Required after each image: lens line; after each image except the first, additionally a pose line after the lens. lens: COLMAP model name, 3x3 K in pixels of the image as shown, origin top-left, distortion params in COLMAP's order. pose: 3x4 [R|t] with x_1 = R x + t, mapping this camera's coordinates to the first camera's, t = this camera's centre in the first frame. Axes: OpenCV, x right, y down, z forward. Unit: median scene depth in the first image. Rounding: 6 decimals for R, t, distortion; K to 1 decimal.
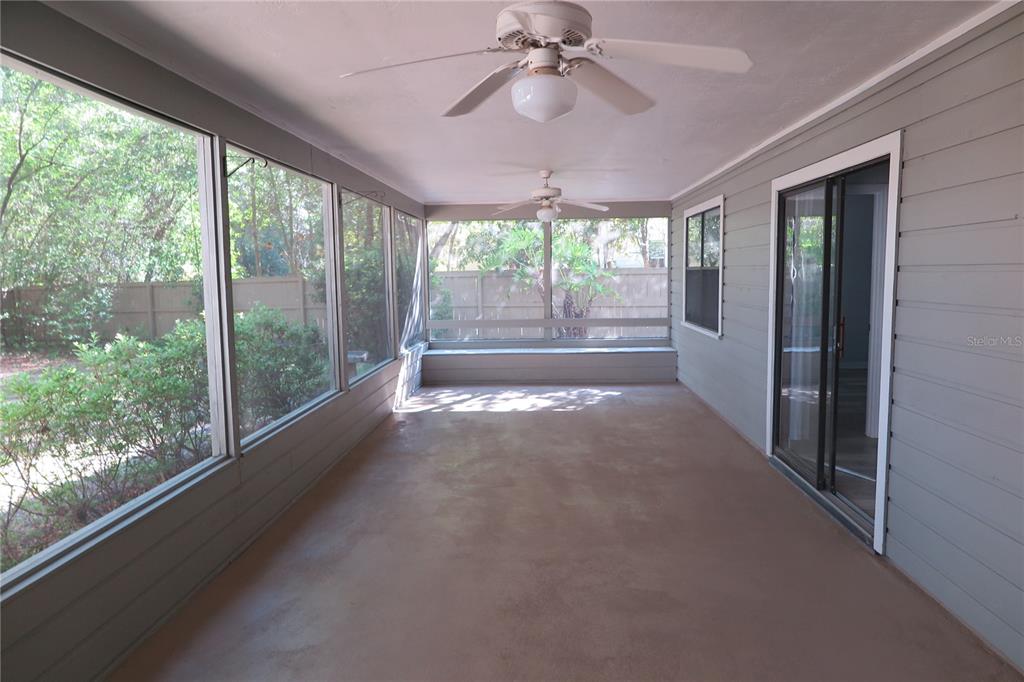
lens RADIAL K [[704.8, 0, 512.1], [0, 704.8, 341.4], [0, 0, 1]] dist [-0.011358, 0.008869]
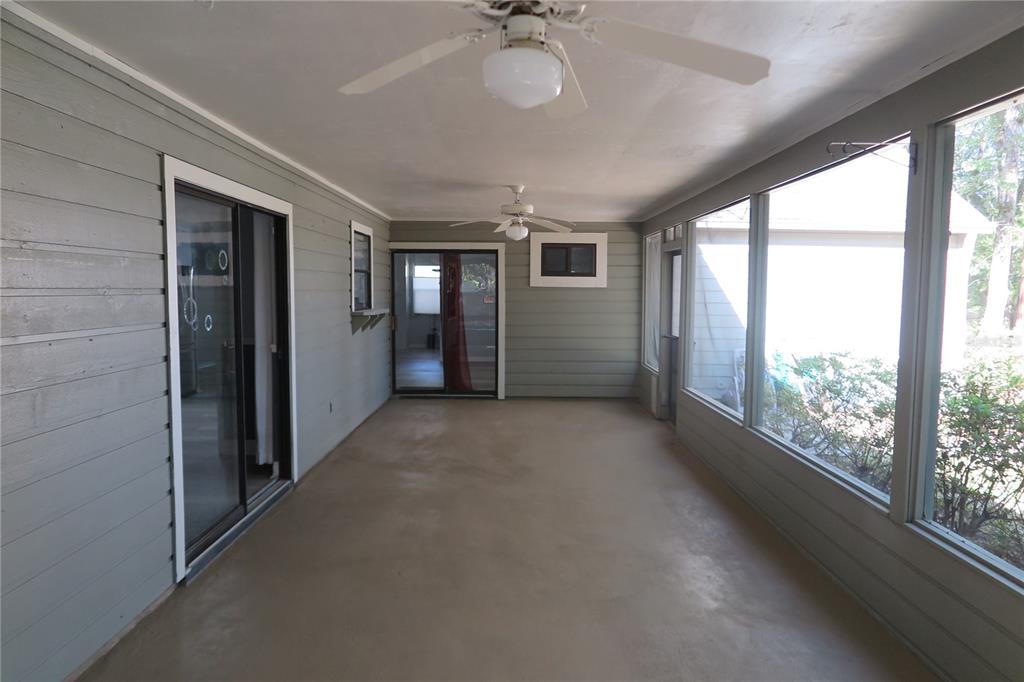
lens RADIAL K [[704.8, 0, 511.9], [0, 704.8, 342.4], [0, 0, 1]] dist [-0.011358, 0.008869]
pose [[-0.998640, 0.011398, -0.050872, 0.099669], [0.002365, 0.984707, 0.174204, -0.188997], [0.052080, 0.173847, -0.983395, 1.827648]]
